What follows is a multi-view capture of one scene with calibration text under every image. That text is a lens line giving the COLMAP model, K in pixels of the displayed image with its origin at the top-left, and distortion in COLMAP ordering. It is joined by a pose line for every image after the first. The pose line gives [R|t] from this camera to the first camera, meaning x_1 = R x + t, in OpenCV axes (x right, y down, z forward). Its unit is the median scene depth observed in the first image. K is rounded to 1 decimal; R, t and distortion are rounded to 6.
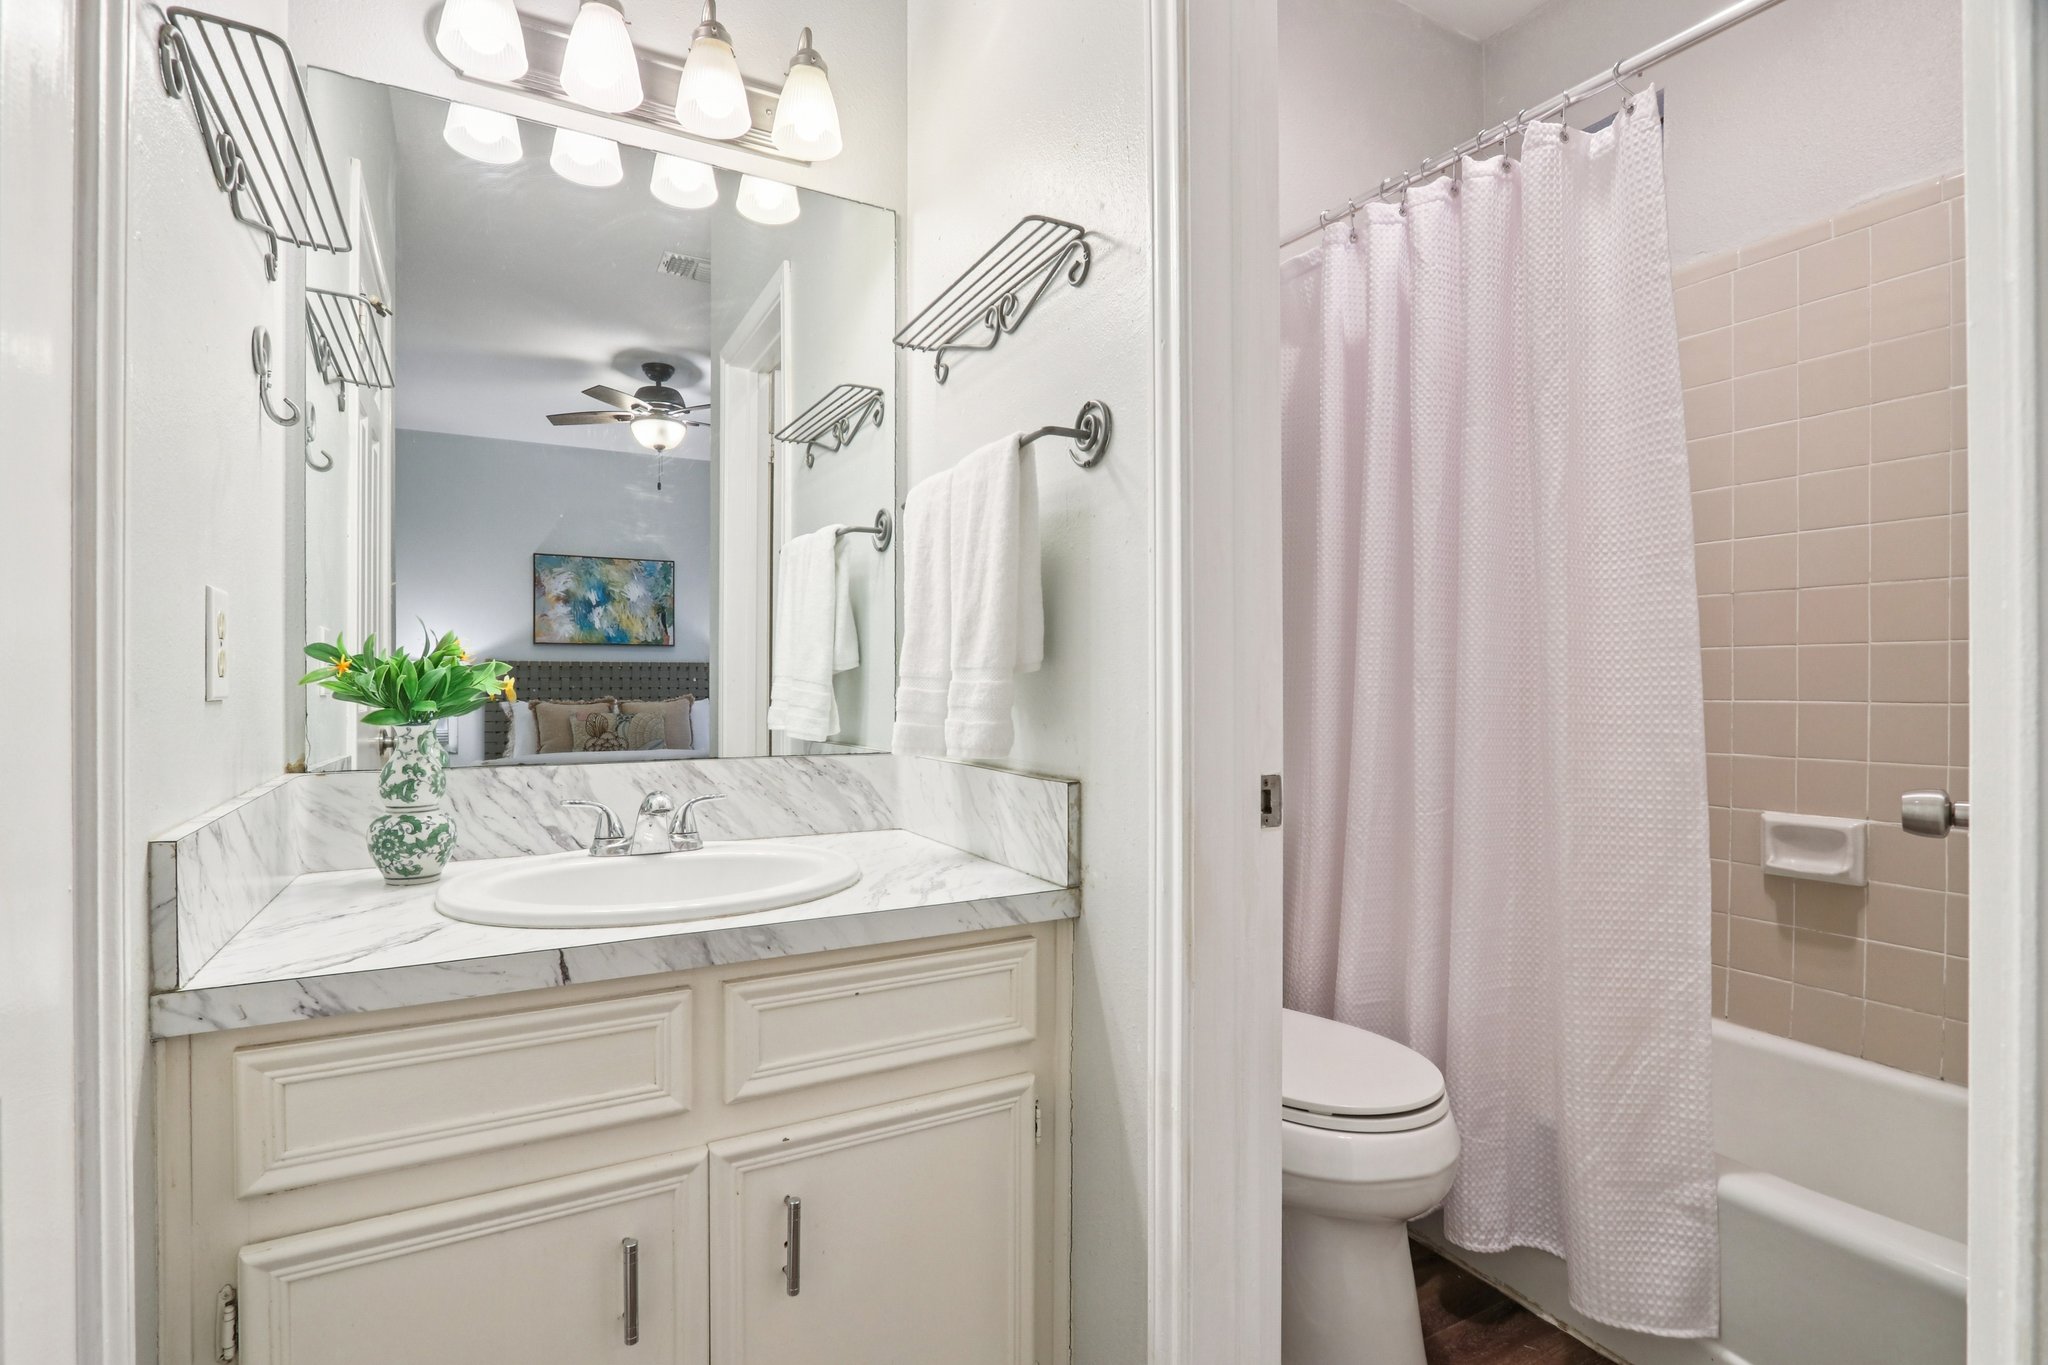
lens RADIAL K [[946.8, 0, 996.3], [0, 946.8, 697.3], [0, 0, 1]] dist [-0.022314, 0.004888]
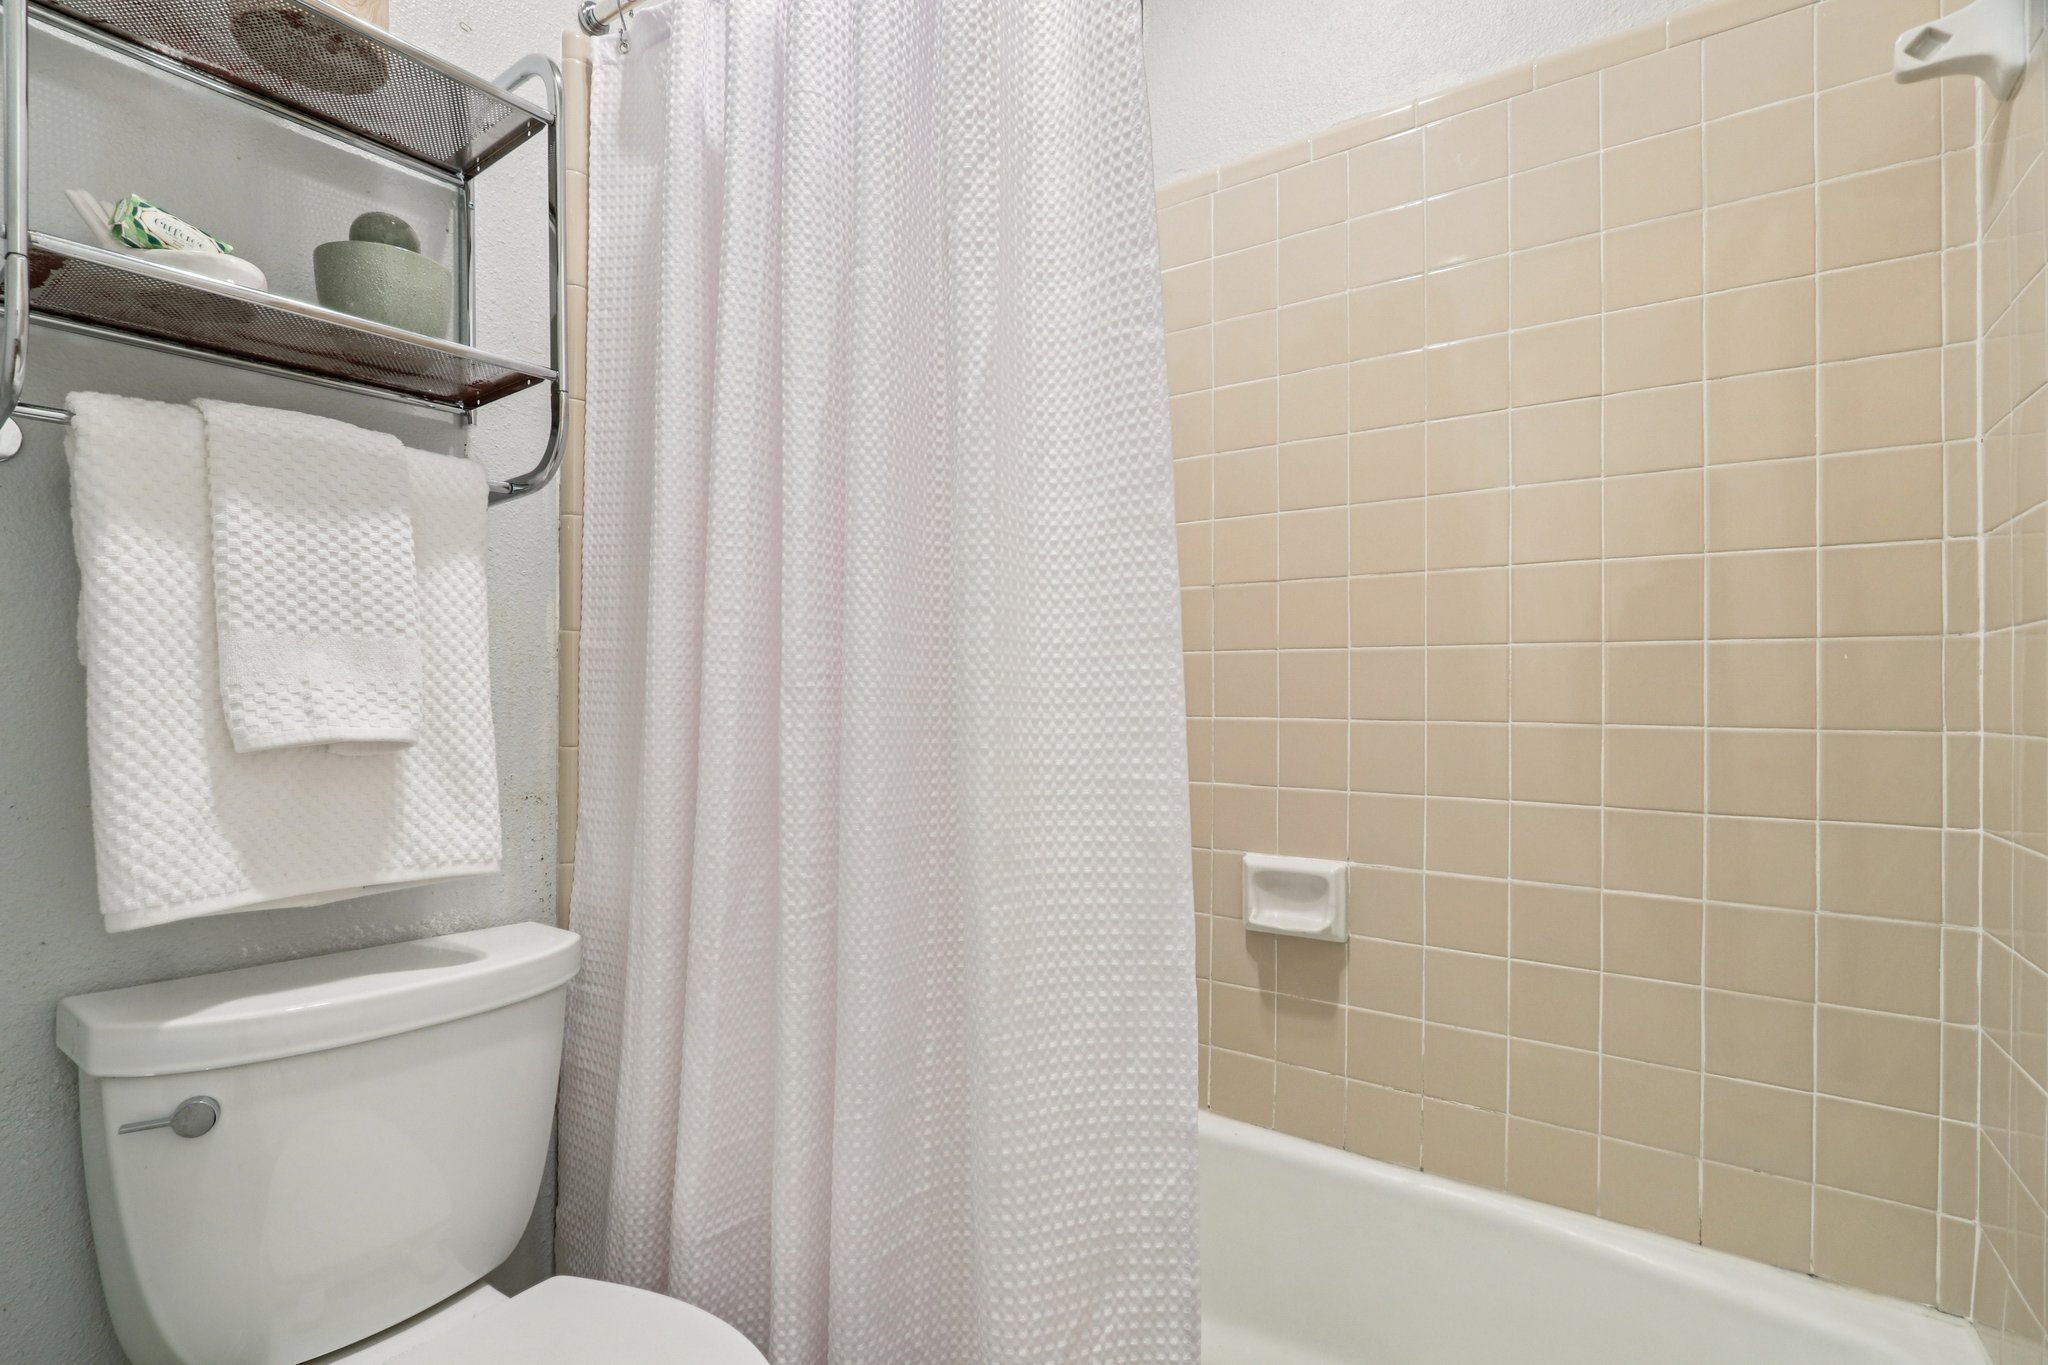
lens RADIAL K [[946.8, 0, 1007.5], [0, 946.8, 698.4], [0, 0, 1]] dist [-0.022314, 0.004888]
pose [[0.893520, 0.001068, 0.449023, 0.369740], [0.002266, 0.999974, -0.006889, -0.010771], [-0.449018, 0.007173, 0.893494, 0.495529]]
